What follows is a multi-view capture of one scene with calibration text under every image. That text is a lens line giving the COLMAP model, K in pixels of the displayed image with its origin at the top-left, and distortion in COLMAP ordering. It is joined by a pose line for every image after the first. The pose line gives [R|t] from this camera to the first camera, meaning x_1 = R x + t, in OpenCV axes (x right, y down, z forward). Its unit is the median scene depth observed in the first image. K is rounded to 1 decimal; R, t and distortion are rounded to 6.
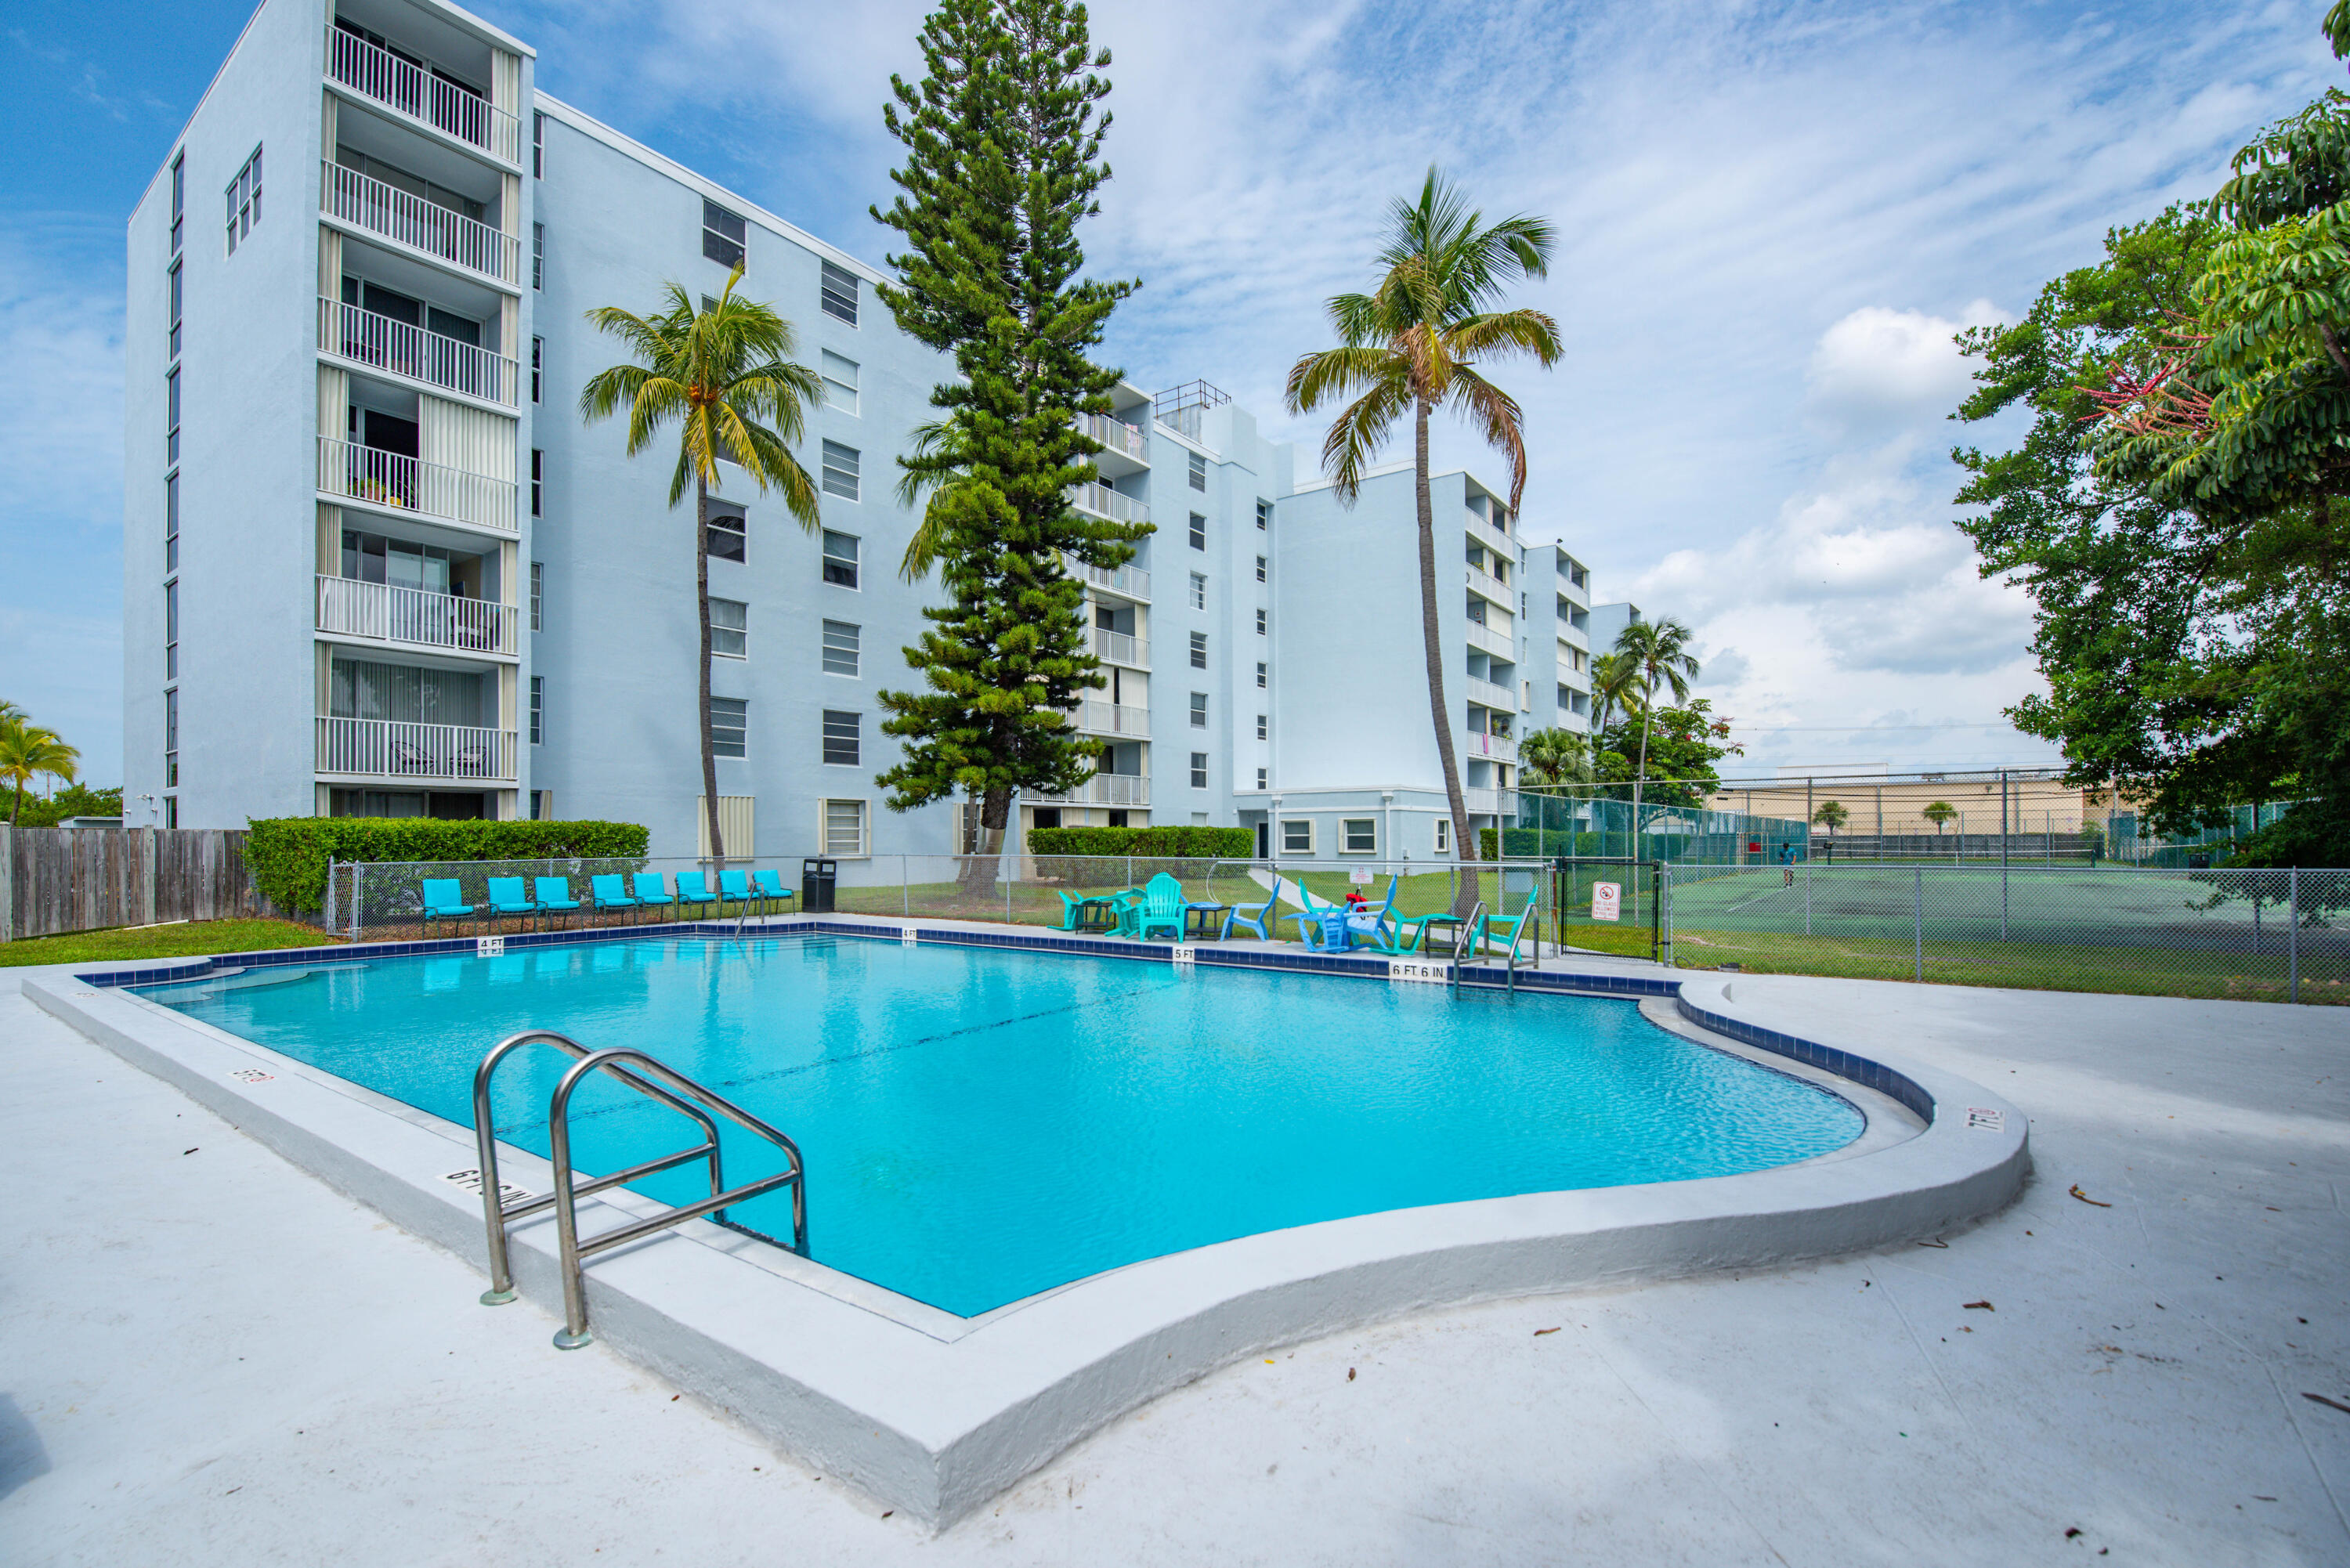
lens RADIAL K [[1061.1, 0, 1176.1], [0, 1061.1, 831.3], [0, 0, 1]] dist [-0.000486, -0.000060]
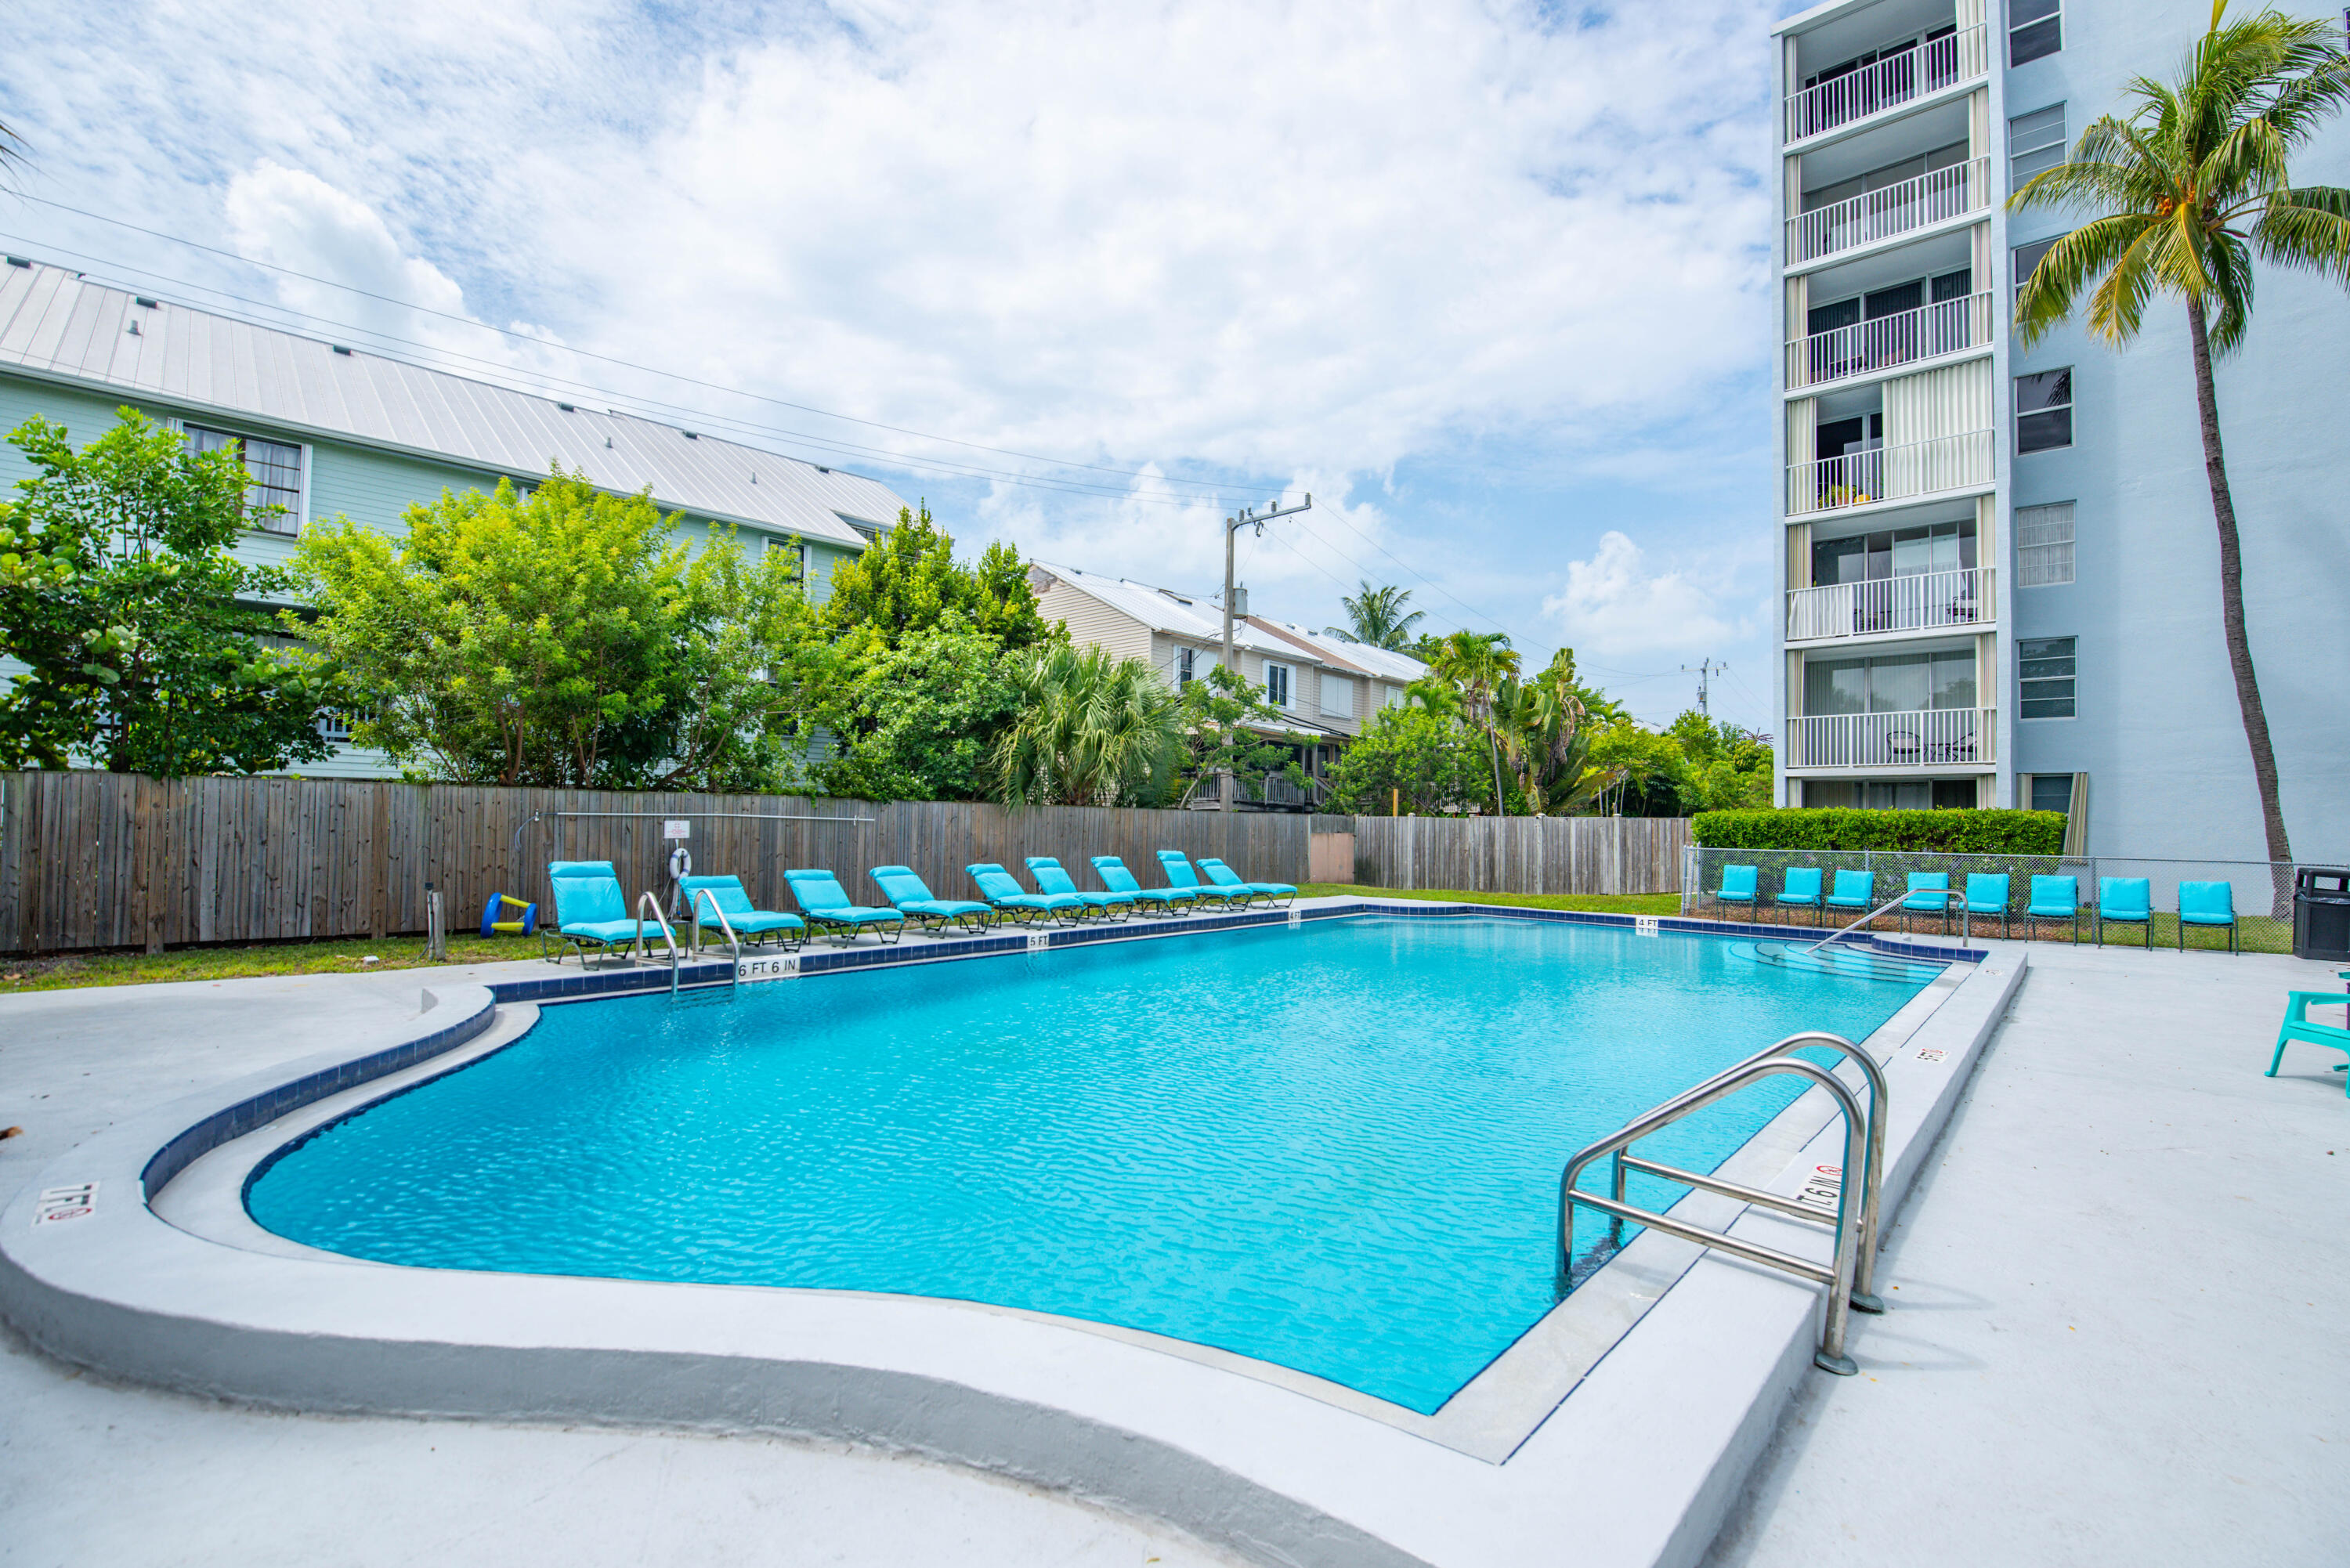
lens RADIAL K [[1122.1, 0, 1207.5], [0, 1122.1, 792.0], [0, 0, 1]] dist [-0.001675, -0.000428]
pose [[-0.103306, -0.022852, -0.994387, 0.416363], [-0.005145, 0.999735, -0.022441, -0.000686], [0.994636, 0.002798, -0.103396, 0.507311]]
